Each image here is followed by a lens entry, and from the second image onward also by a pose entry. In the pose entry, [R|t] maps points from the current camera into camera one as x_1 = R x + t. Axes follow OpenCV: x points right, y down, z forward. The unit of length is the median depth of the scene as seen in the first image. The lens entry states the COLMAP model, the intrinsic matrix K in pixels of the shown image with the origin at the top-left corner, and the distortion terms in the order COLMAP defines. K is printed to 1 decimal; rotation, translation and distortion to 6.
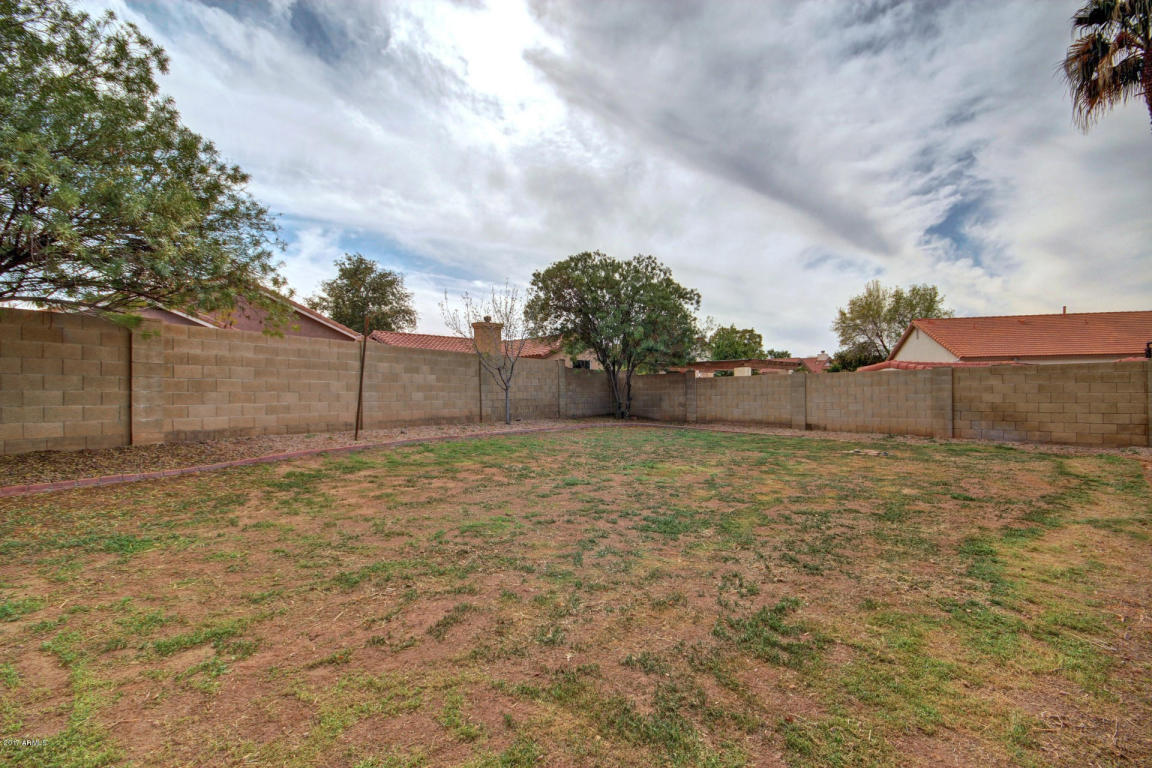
lens RADIAL K [[532.3, 0, 579.3], [0, 532.3, 395.3], [0, 0, 1]] dist [0.000919, -0.004675]
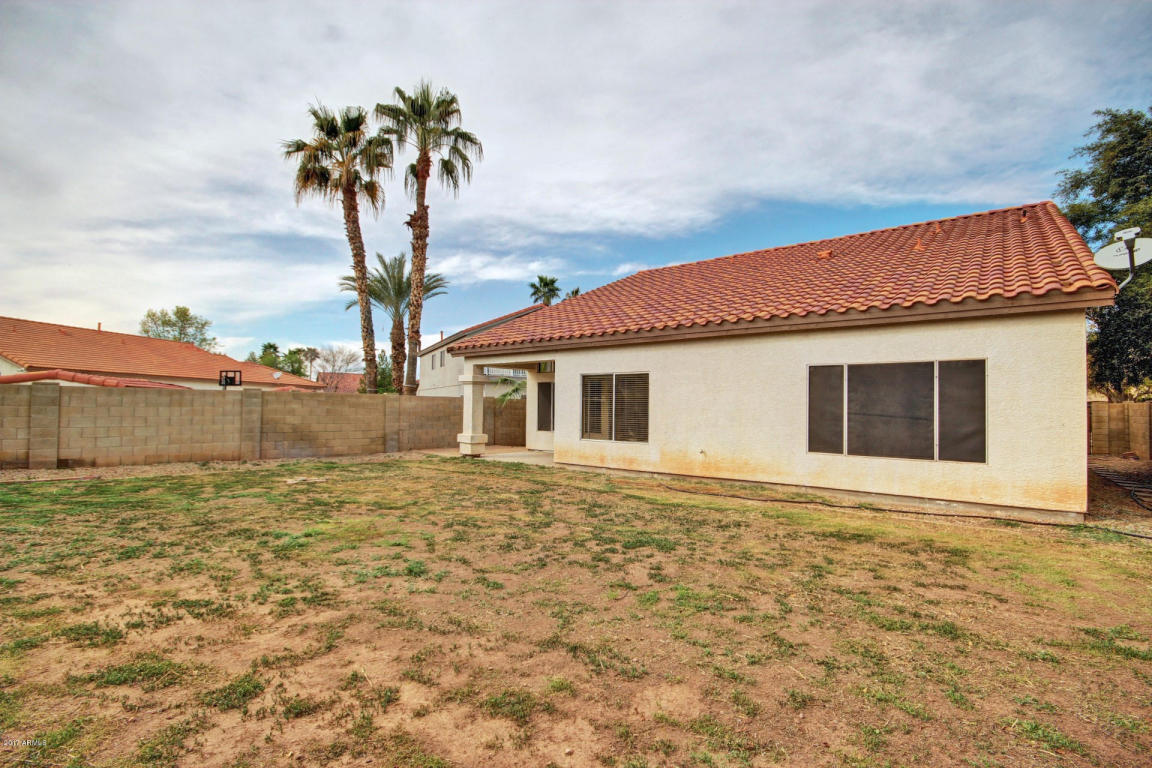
lens RADIAL K [[532.3, 0, 579.3], [0, 532.3, 395.3], [0, 0, 1]] dist [0.000919, -0.004675]
pose [[-0.089268, 0.034074, 0.995425, -0.370187], [-0.007773, 0.999360, -0.034906, -0.011804], [-0.995977, -0.010853, -0.088946, 0.481513]]
